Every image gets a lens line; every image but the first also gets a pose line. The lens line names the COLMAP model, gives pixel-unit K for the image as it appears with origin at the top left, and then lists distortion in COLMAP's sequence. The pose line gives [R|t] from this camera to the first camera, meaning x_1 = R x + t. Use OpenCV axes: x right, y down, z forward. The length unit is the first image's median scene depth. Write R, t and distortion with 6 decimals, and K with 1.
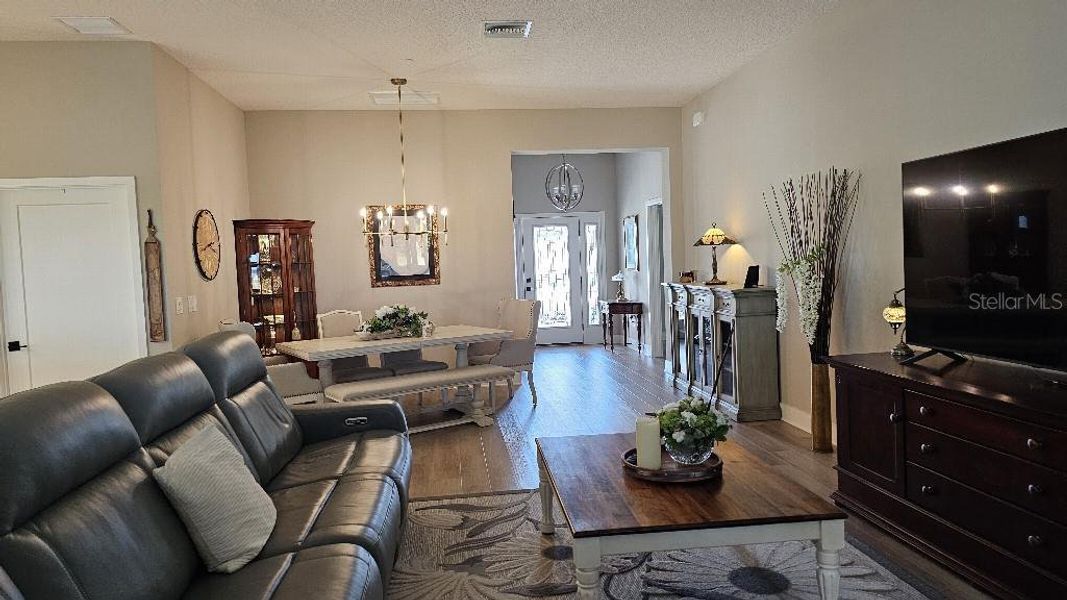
lens RADIAL K [[725.6, 0, 542.0], [0, 725.6, 297.8], [0, 0, 1]] dist [0.074941, -0.079641]
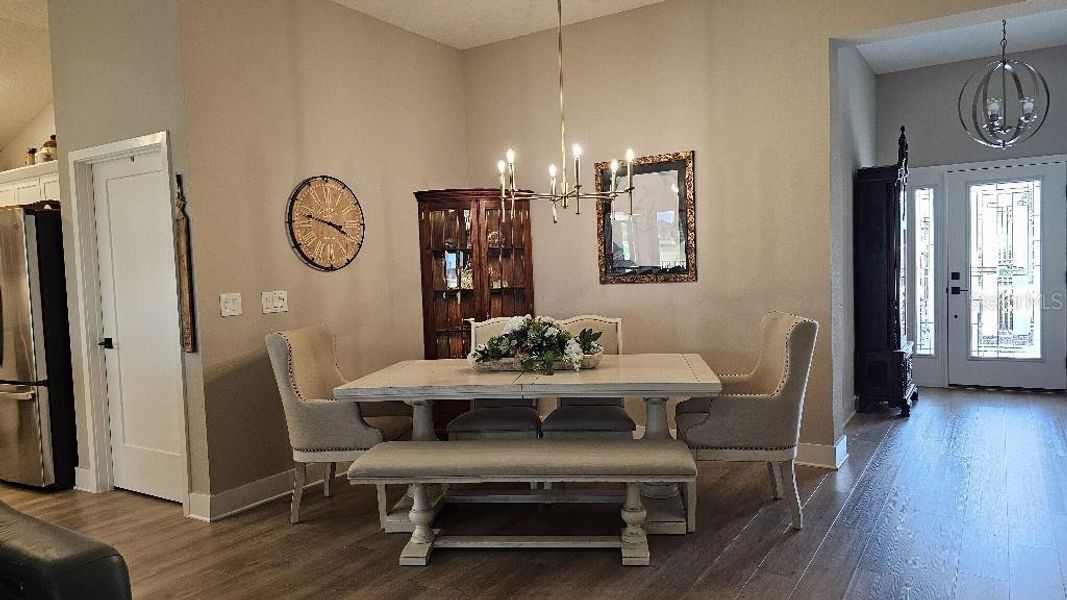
lens RADIAL K [[733.6, 0, 529.8], [0, 733.6, 300.8], [0, 0, 1]] dist [0.073213, -0.083275]
pose [[0.769014, 0.042703, -0.637804, 0.169524], [-0.029707, 0.999076, 0.031073, -0.020120], [0.638542, -0.004948, 0.769571, 0.494256]]
